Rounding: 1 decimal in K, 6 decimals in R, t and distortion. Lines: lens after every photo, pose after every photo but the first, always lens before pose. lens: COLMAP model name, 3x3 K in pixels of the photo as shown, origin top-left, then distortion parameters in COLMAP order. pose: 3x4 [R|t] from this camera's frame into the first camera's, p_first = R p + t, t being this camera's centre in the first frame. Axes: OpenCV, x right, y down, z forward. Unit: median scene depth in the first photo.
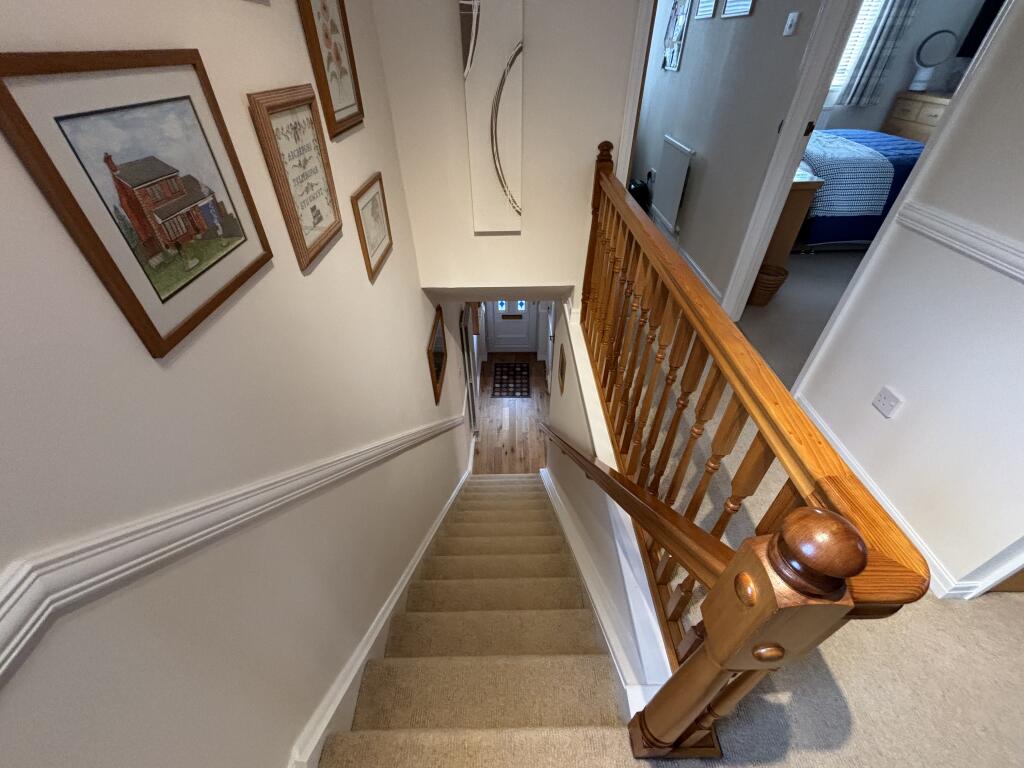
lens RADIAL K [[414.0, 0, 512.0], [0, 414.0, 384.0], [0, 0, 1]] dist [0.000172, 0.000348]
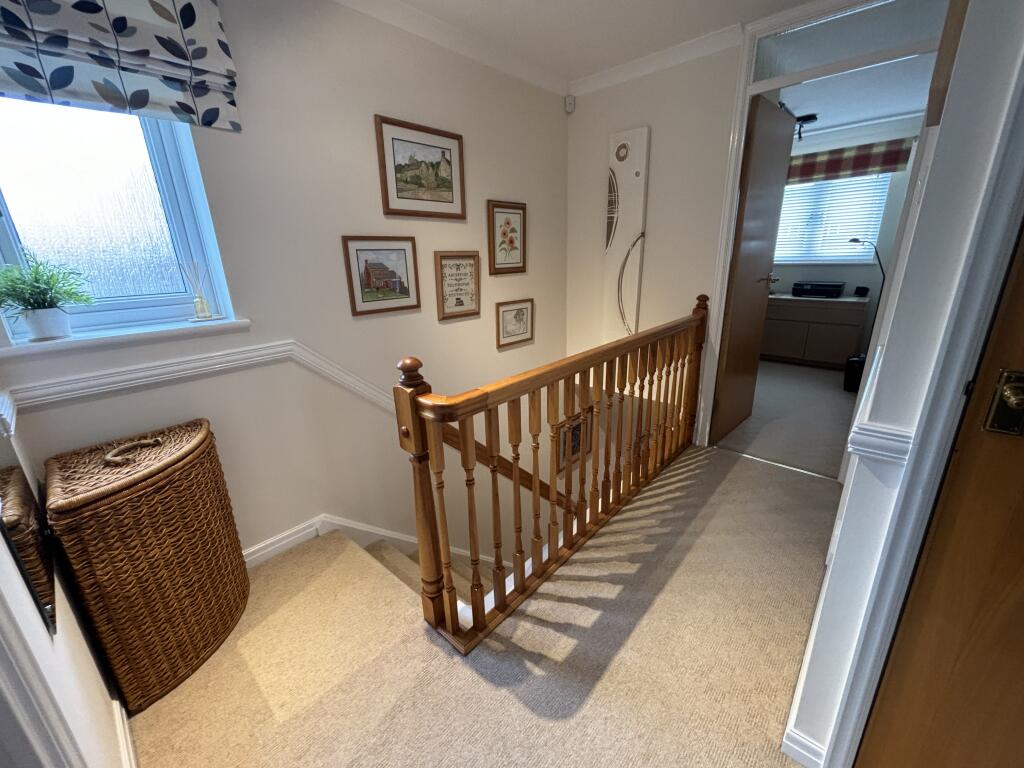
lens RADIAL K [[414.0, 0, 512.0], [0, 414.0, 384.0], [0, 0, 1]] dist [0.000172, 0.000348]
pose [[0.741133, 0.191783, -0.643383, 1.248273], [-0.411485, 0.886987, -0.209605, 0.319916], [0.530473, 0.420088, 0.736291, -0.261768]]
